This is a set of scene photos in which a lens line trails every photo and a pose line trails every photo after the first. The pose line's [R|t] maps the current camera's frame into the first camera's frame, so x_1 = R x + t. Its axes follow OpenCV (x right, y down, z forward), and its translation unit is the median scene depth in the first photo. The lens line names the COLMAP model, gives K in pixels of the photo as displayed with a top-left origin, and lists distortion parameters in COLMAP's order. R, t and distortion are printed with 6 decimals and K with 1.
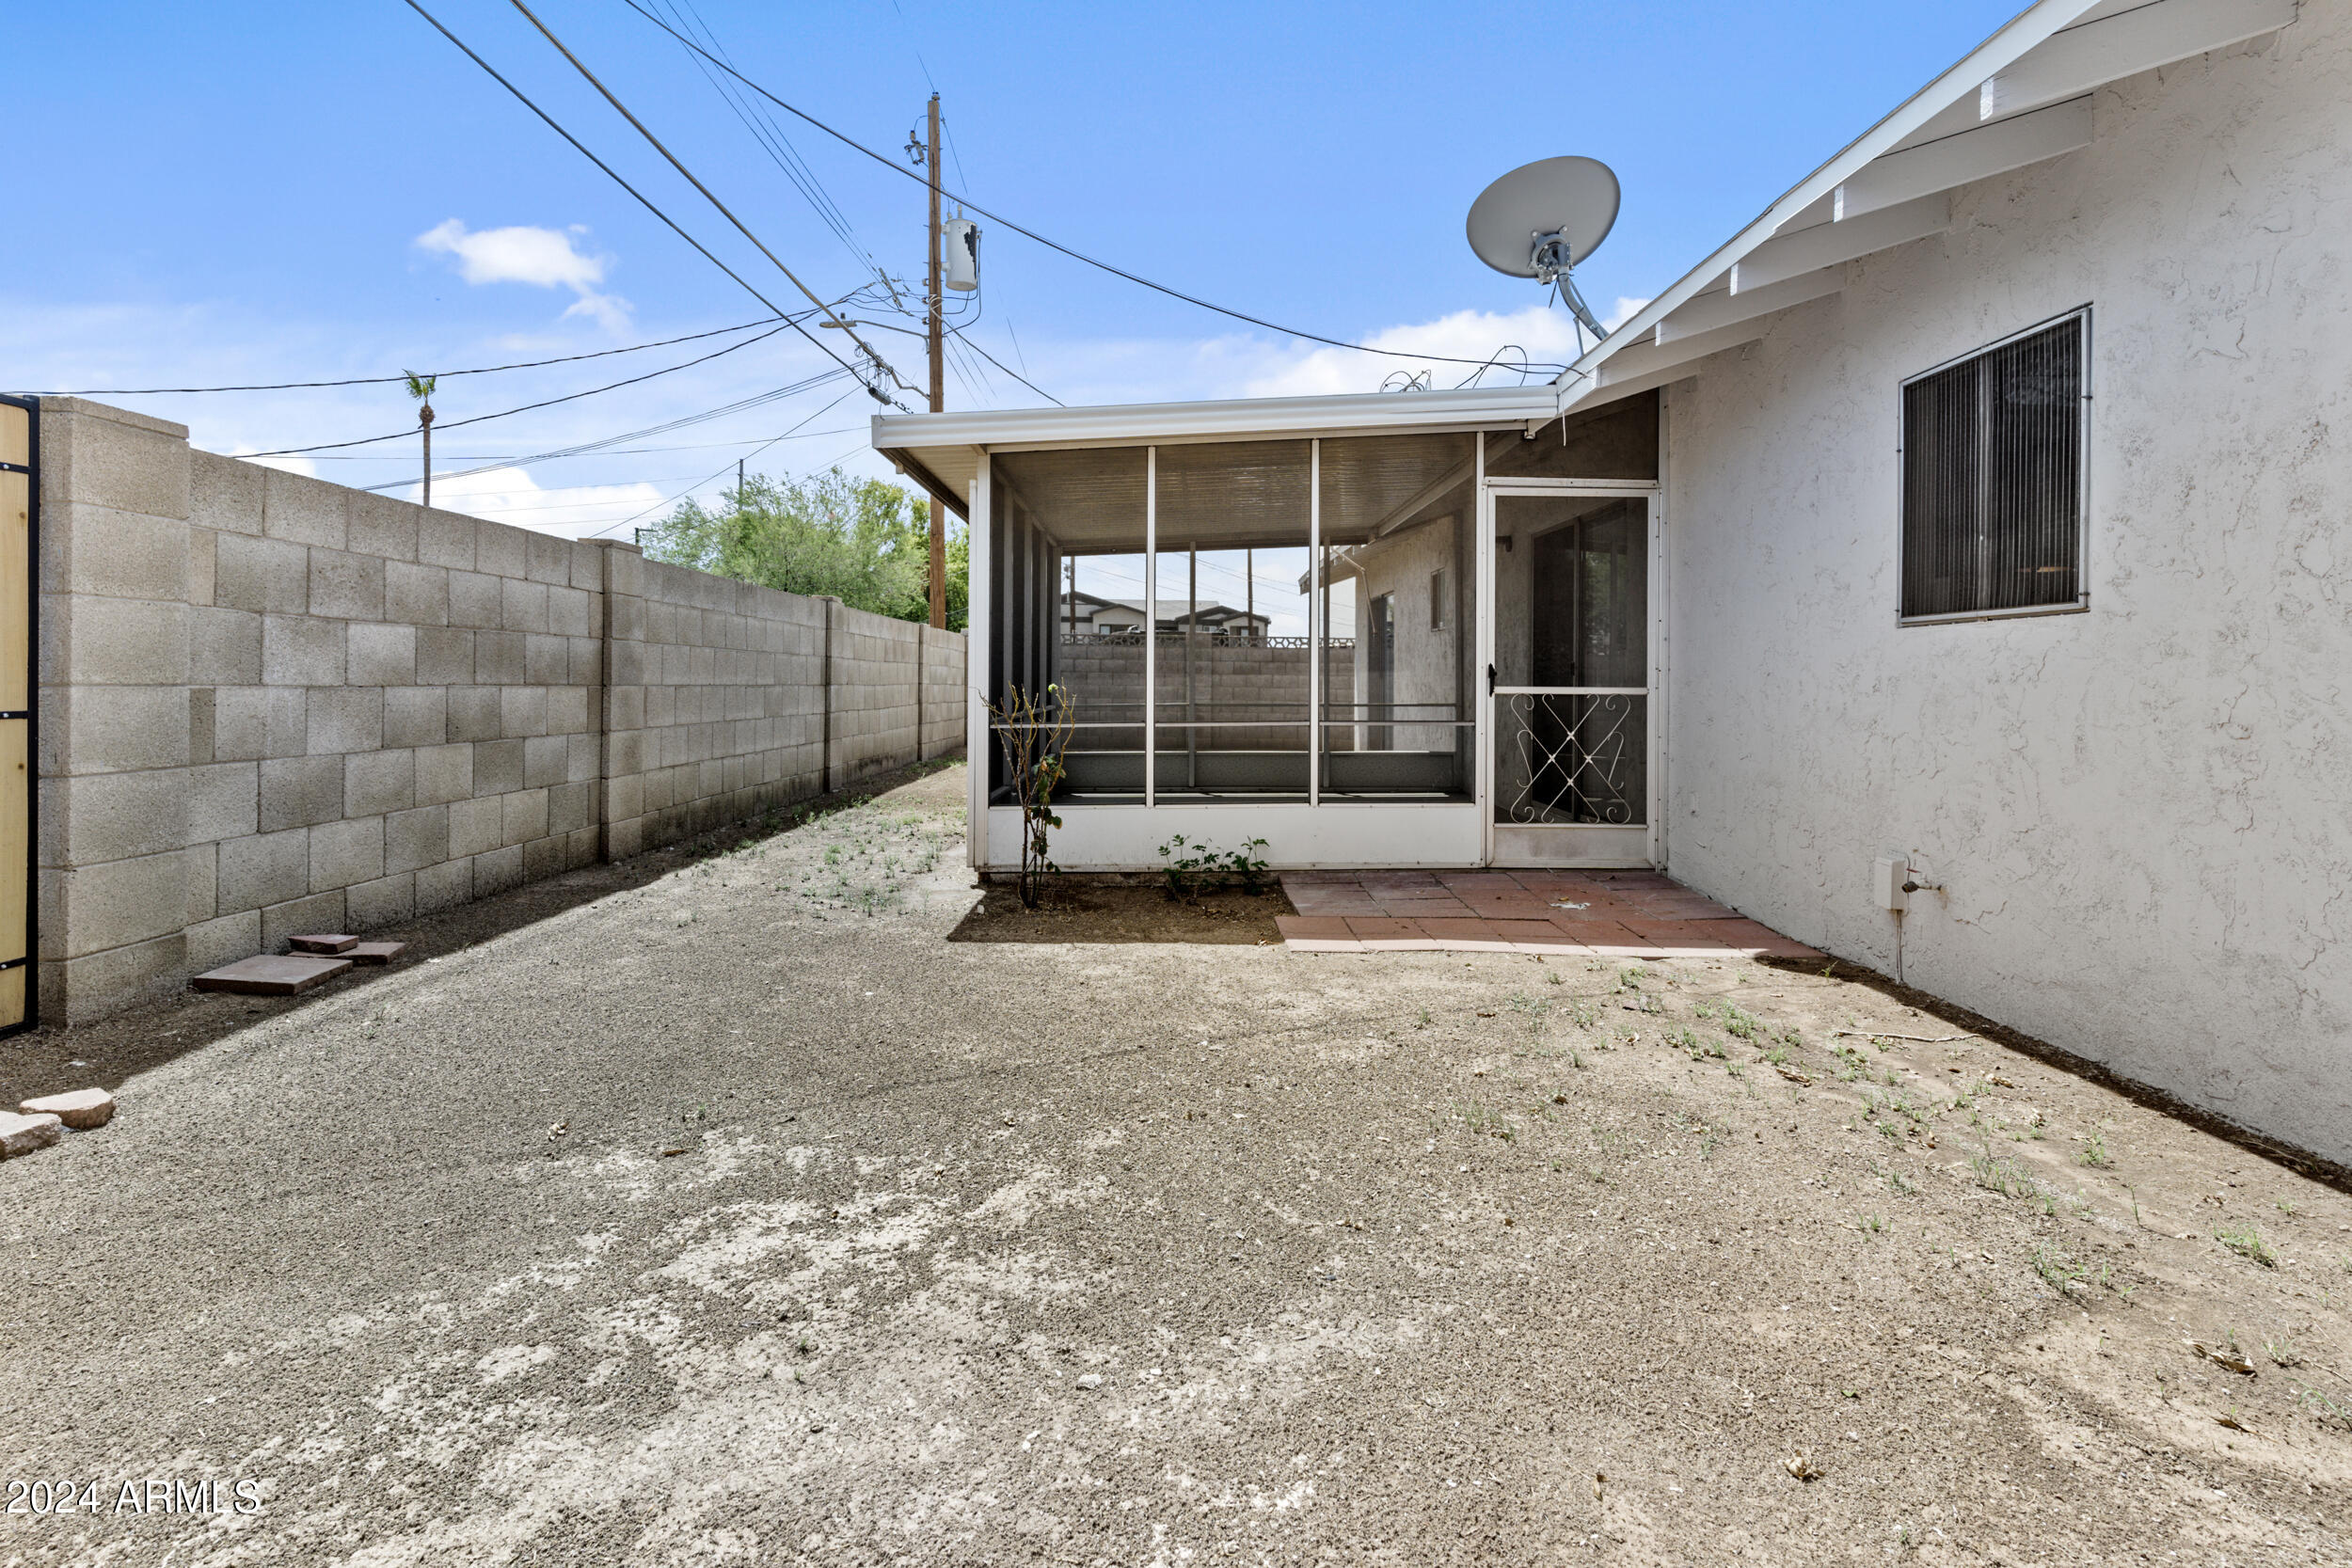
lens RADIAL K [[1163.8, 0, 1176.0], [0, 1163.8, 731.0], [0, 0, 1]] dist [0.001243, 0.000391]
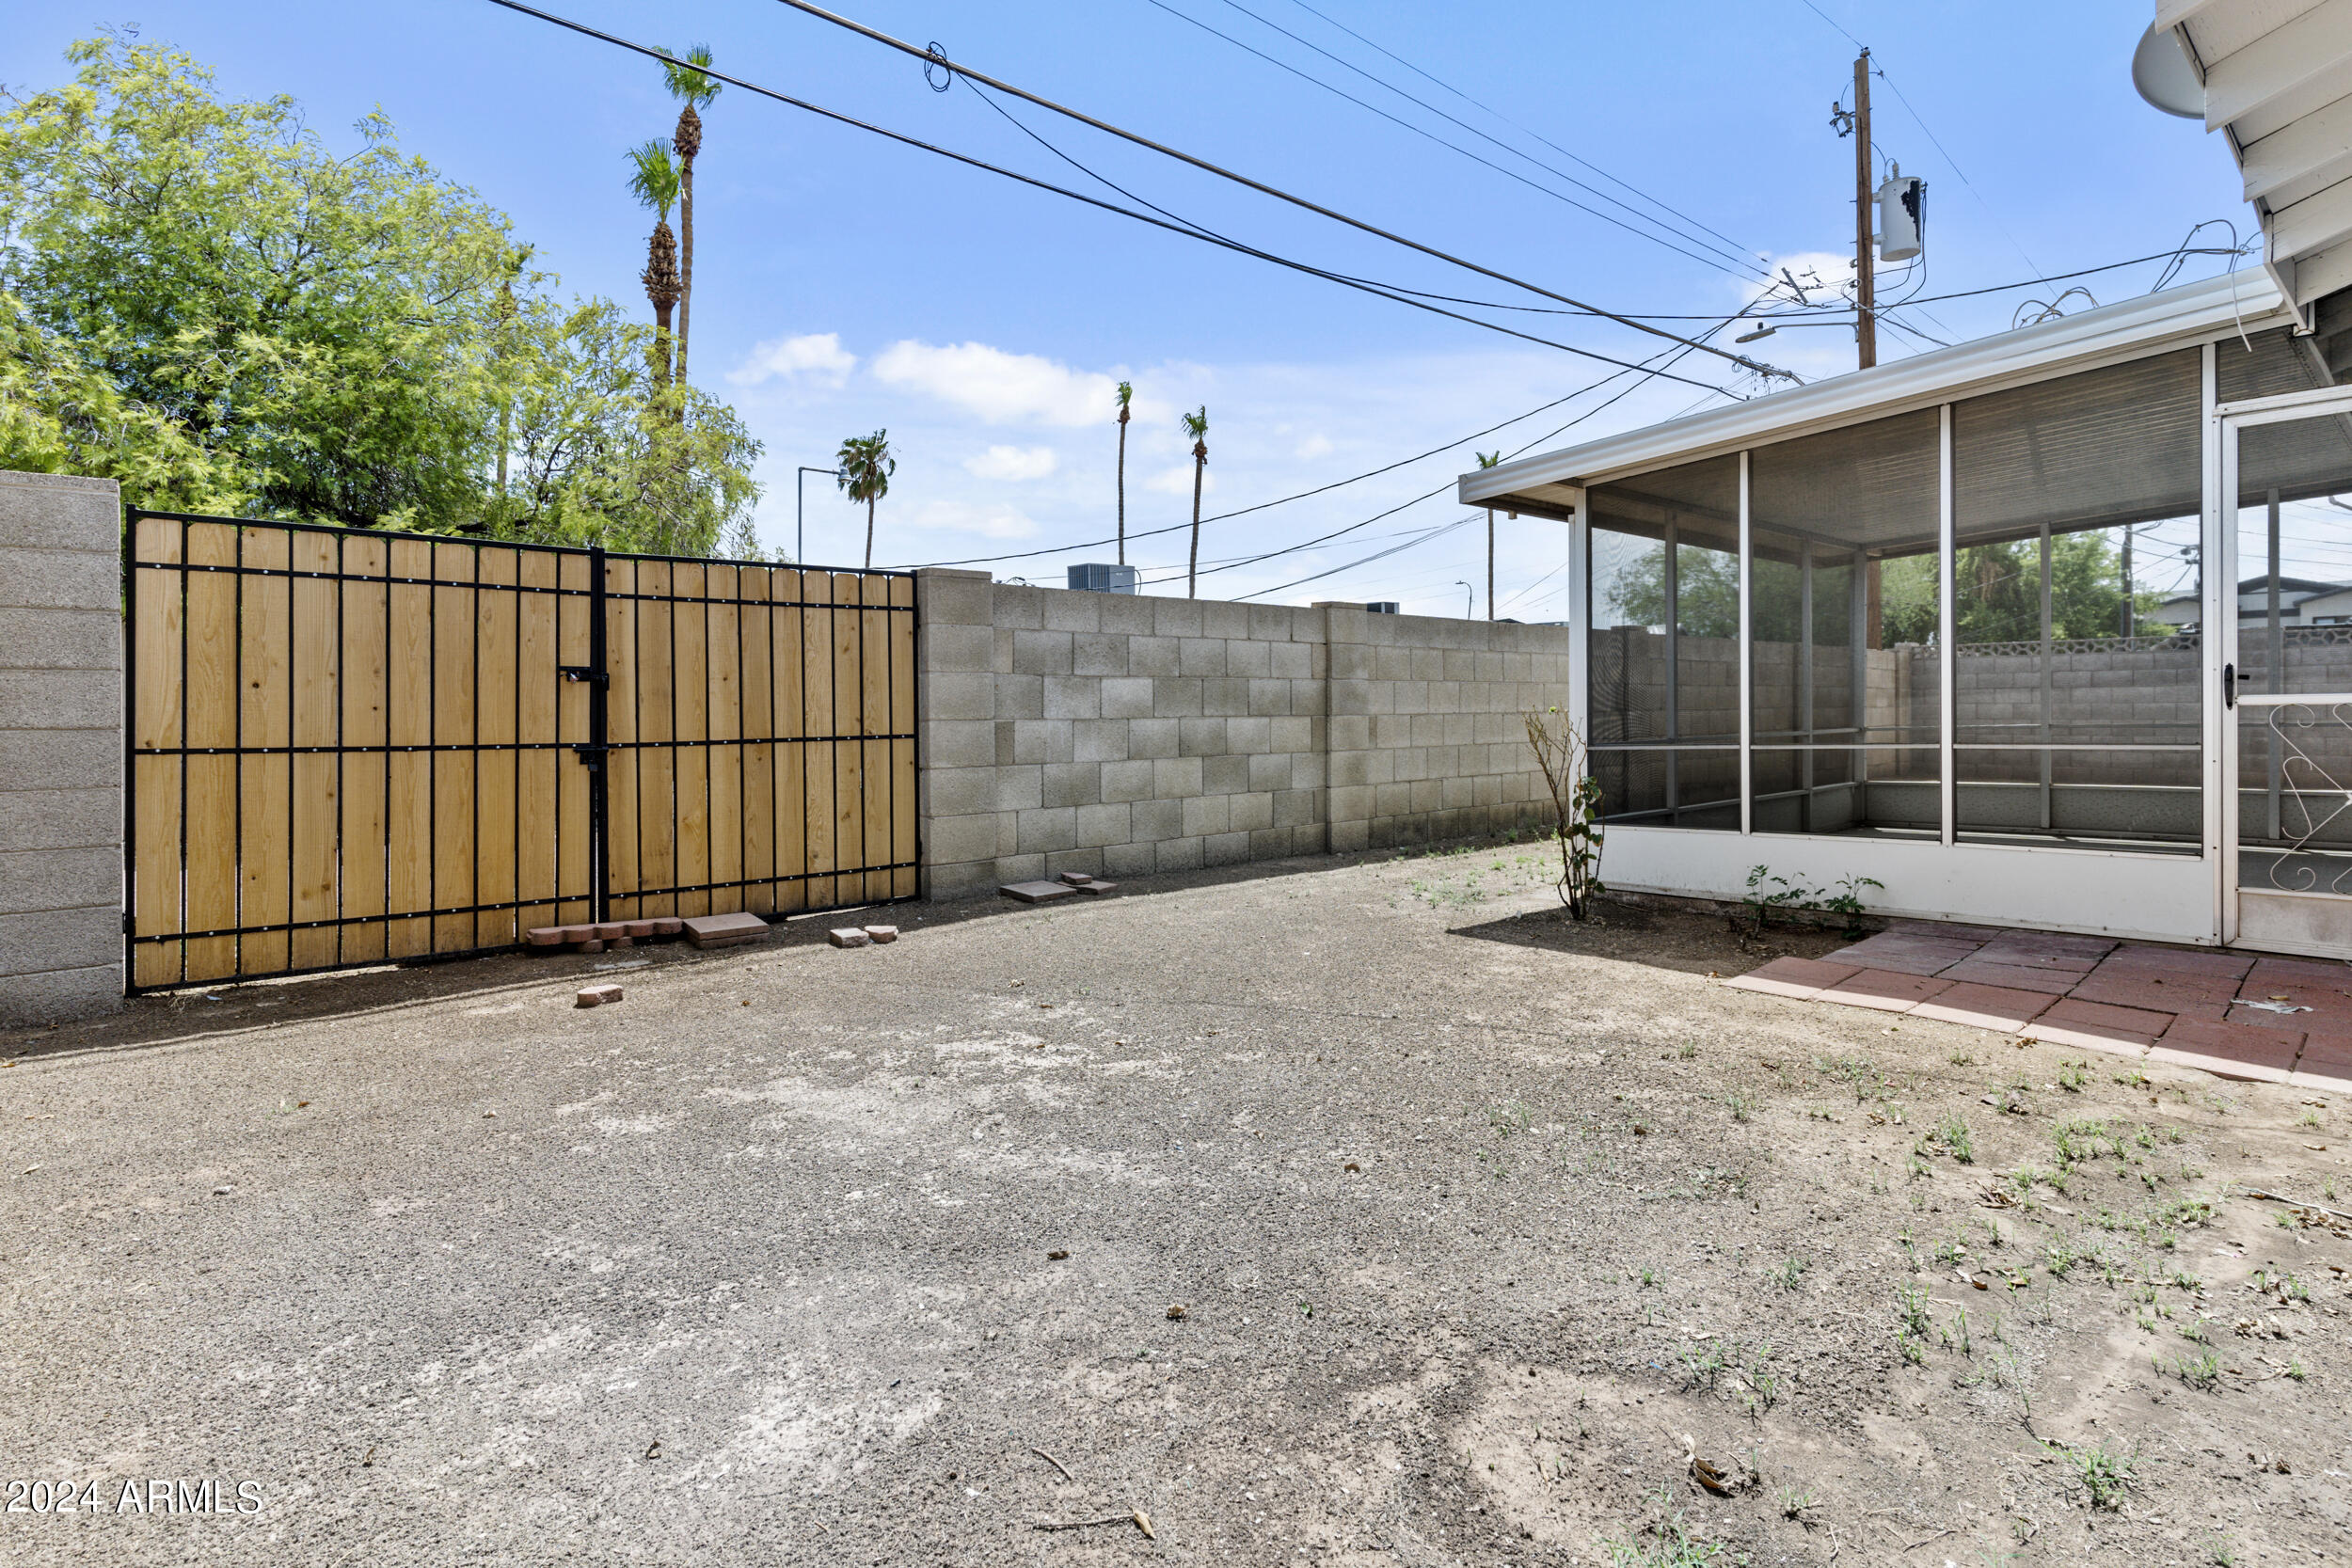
lens RADIAL K [[1140.4, 0, 1176.0], [0, 1140.4, 784.0], [0, 0, 1]] dist [-0.000742, 0.000436]
pose [[0.655084, 0.027886, -0.755041, 0.484020], [-0.011242, 0.999568, 0.027164, 0.005833], [0.755472, -0.009307, 0.655114, 0.060152]]
